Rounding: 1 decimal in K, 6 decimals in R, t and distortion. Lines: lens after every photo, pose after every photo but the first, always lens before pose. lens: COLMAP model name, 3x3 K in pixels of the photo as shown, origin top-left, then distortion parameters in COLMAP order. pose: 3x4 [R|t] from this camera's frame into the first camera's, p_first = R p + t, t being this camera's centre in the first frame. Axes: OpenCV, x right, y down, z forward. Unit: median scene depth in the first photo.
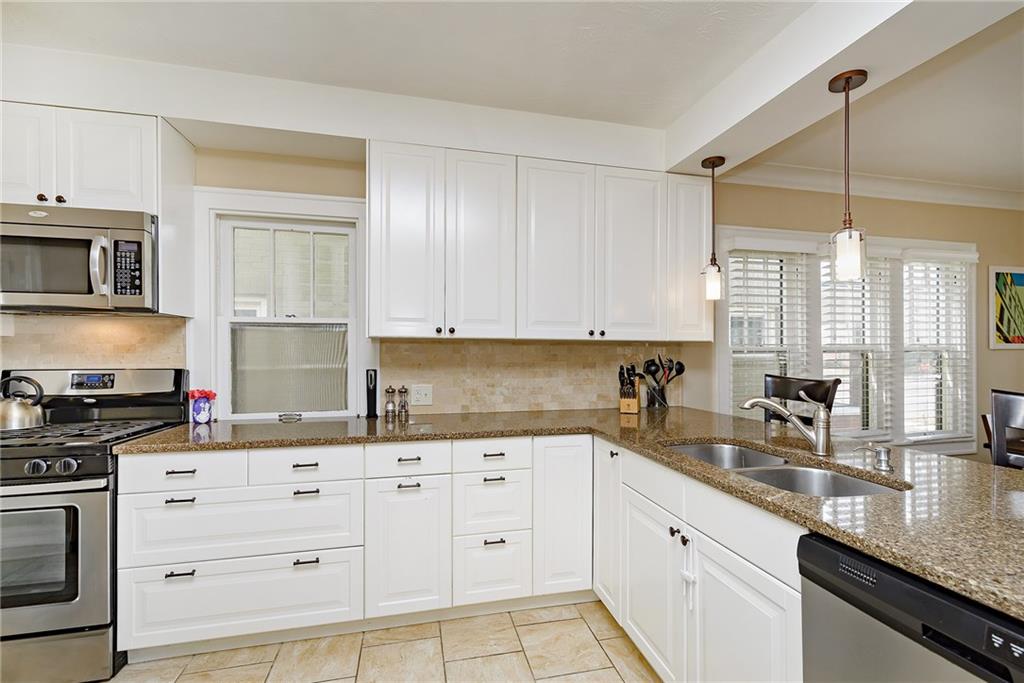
lens RADIAL K [[444.8, 0, 513.2], [0, 444.8, 344.0], [0, 0, 1]] dist [0.002250, 0.000122]
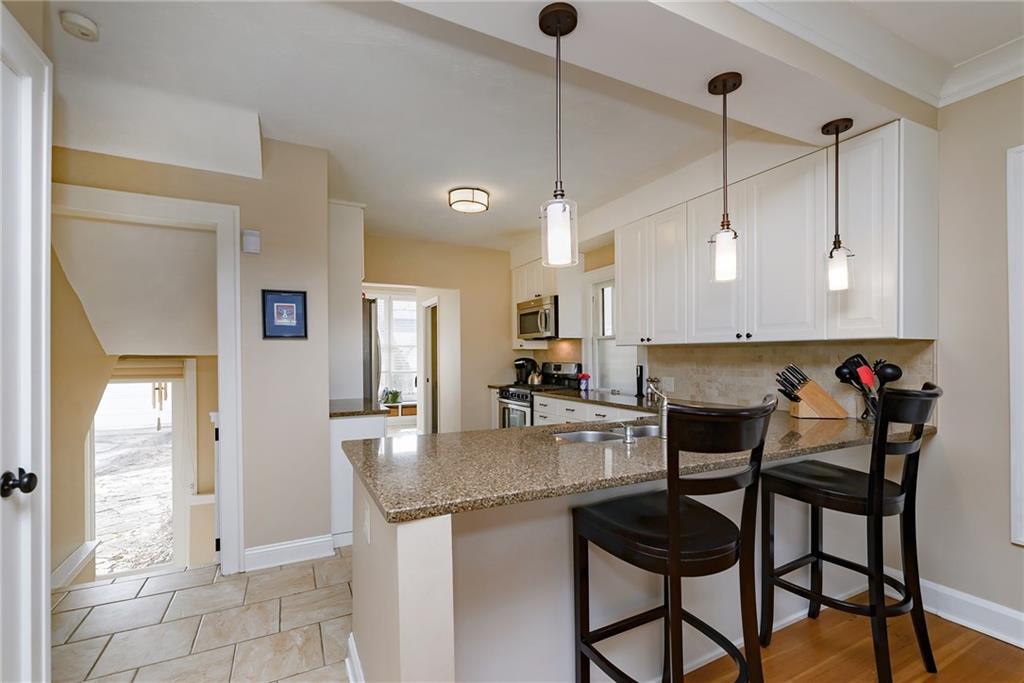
lens RADIAL K [[444.8, 0, 512.0], [0, 444.8, 352.5], [0, 0, 1]] dist [0.002250, 0.000122]
pose [[0.235942, -0.011205, -0.971703, 1.108563], [0.017830, 0.999815, -0.007199, 0.014631], [0.971604, -0.015627, 0.236098, 0.189491]]
